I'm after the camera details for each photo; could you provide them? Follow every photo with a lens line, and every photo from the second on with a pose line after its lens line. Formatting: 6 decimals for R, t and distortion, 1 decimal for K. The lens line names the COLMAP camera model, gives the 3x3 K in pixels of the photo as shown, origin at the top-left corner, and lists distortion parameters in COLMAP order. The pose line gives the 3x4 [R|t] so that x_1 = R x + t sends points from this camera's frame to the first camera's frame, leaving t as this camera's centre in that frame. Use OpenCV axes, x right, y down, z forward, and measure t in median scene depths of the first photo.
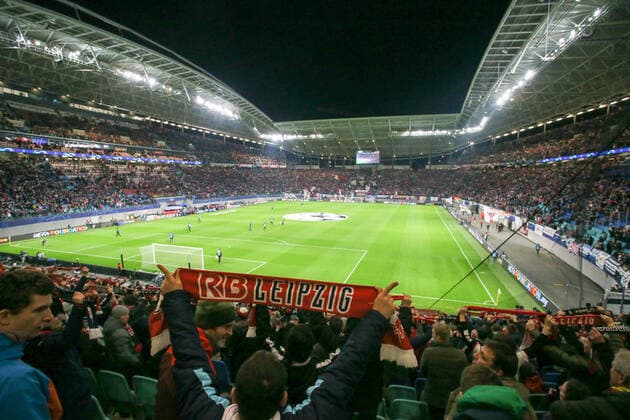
lens RADIAL K [[307.8, 0, 315.0], [0, 307.8, 210.0], [0, 0, 1]] dist [-0.035961, 0.016407]
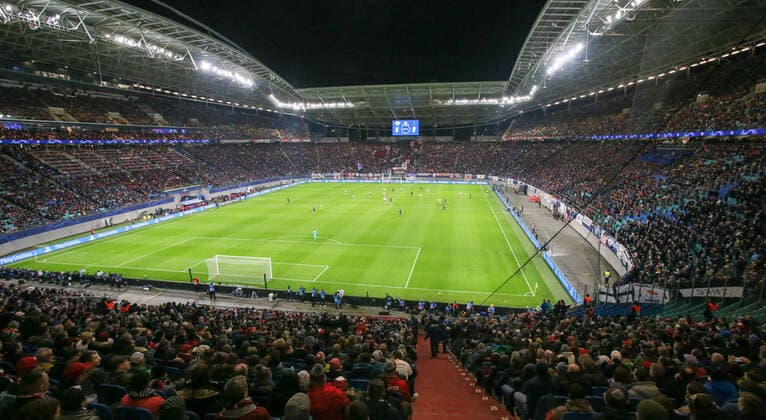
lens RADIAL K [[380.9, 0, 383.0], [0, 380.9, 210.0], [0, 0, 1]] dist [-0.000690, 0.000478]
pose [[0.991853, -0.037521, 0.121734, -0.042813], [0.028046, 0.996509, 0.078629, -0.039198], [-0.124259, -0.074574, 0.989443, -0.096940]]
